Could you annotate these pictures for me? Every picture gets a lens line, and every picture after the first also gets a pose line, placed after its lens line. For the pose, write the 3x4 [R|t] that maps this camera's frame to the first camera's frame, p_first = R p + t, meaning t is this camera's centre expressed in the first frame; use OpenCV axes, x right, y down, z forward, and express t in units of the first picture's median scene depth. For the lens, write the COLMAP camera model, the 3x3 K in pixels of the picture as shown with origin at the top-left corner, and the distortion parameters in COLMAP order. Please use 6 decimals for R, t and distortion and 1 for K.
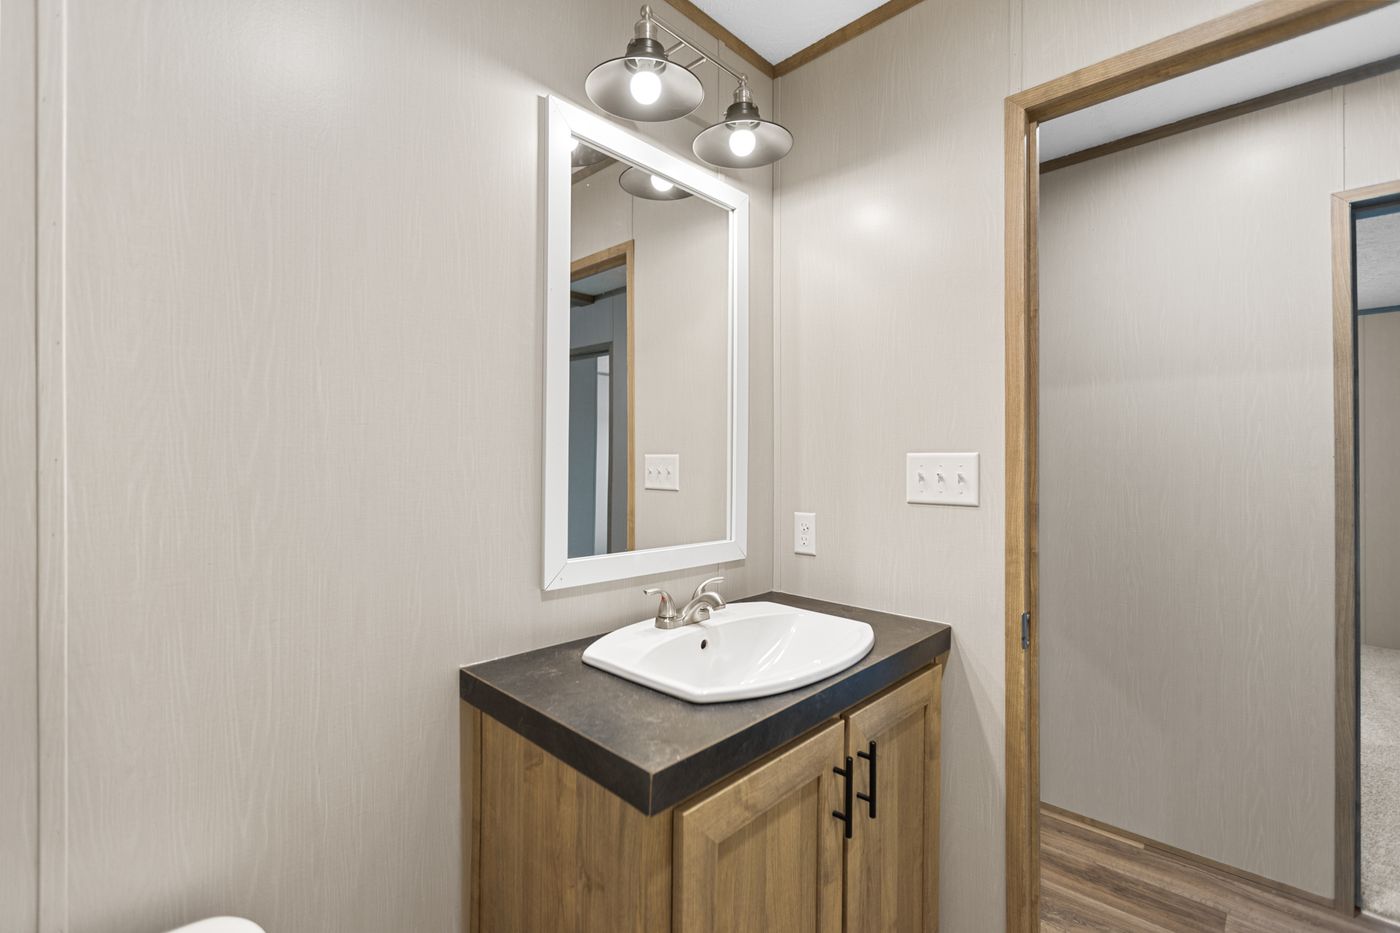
lens RADIAL K [[610.2, 0, 702.6], [0, 610.2, 459.5], [0, 0, 1]] dist [-0.002292, 0.000106]
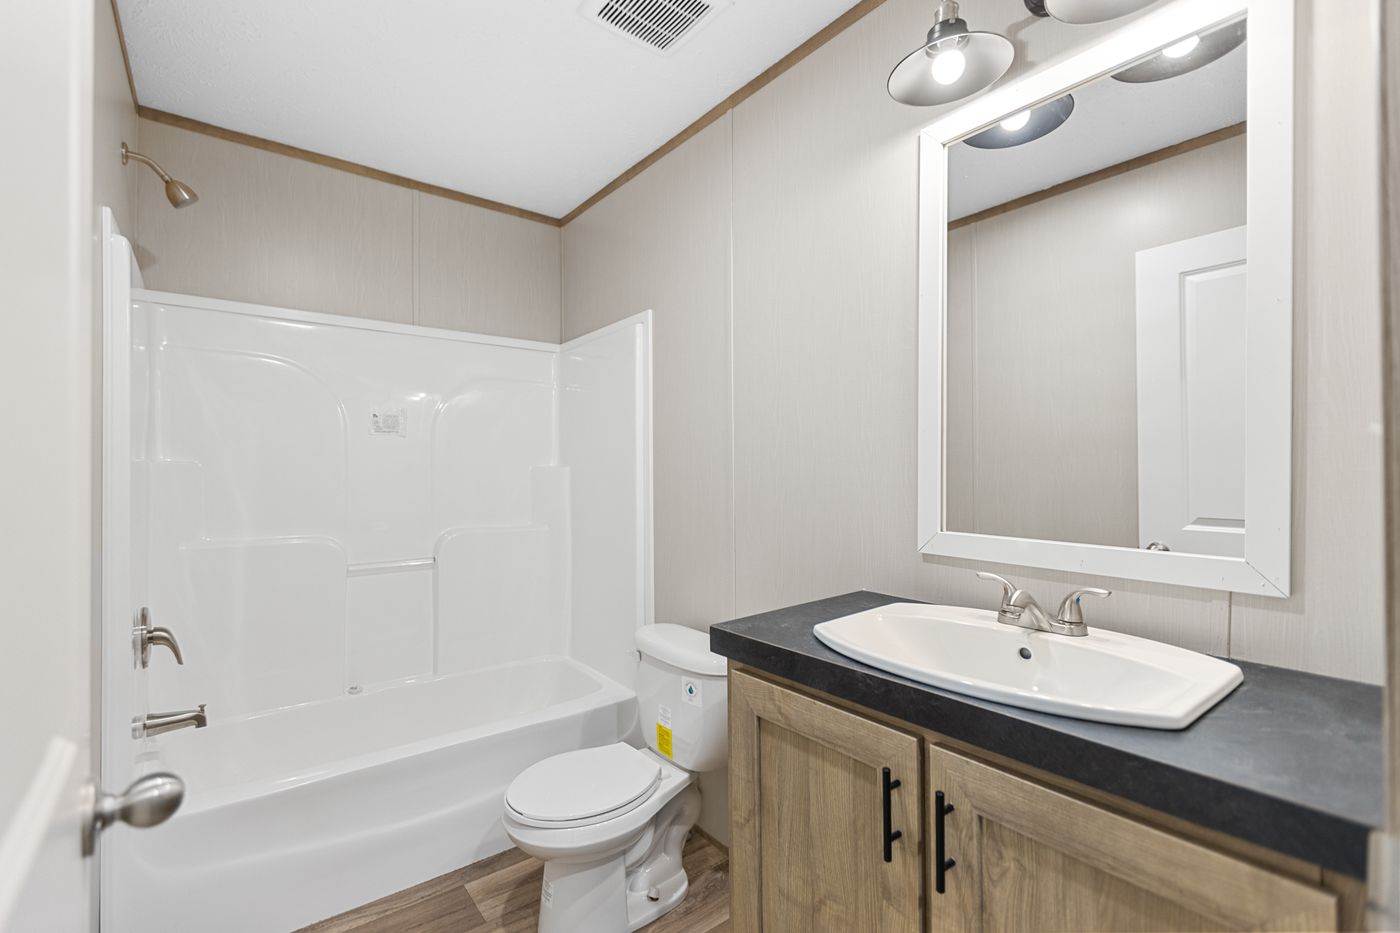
lens RADIAL K [[610.2, 0, 695.1], [0, 610.2, 472.5], [0, 0, 1]] dist [-0.002292, 0.000106]
pose [[-0.139868, 0.000228, -0.990170, 1.257735], [0.007775, 0.999969, -0.000868, 0.076305], [0.990140, -0.007820, -0.139865, 0.950570]]
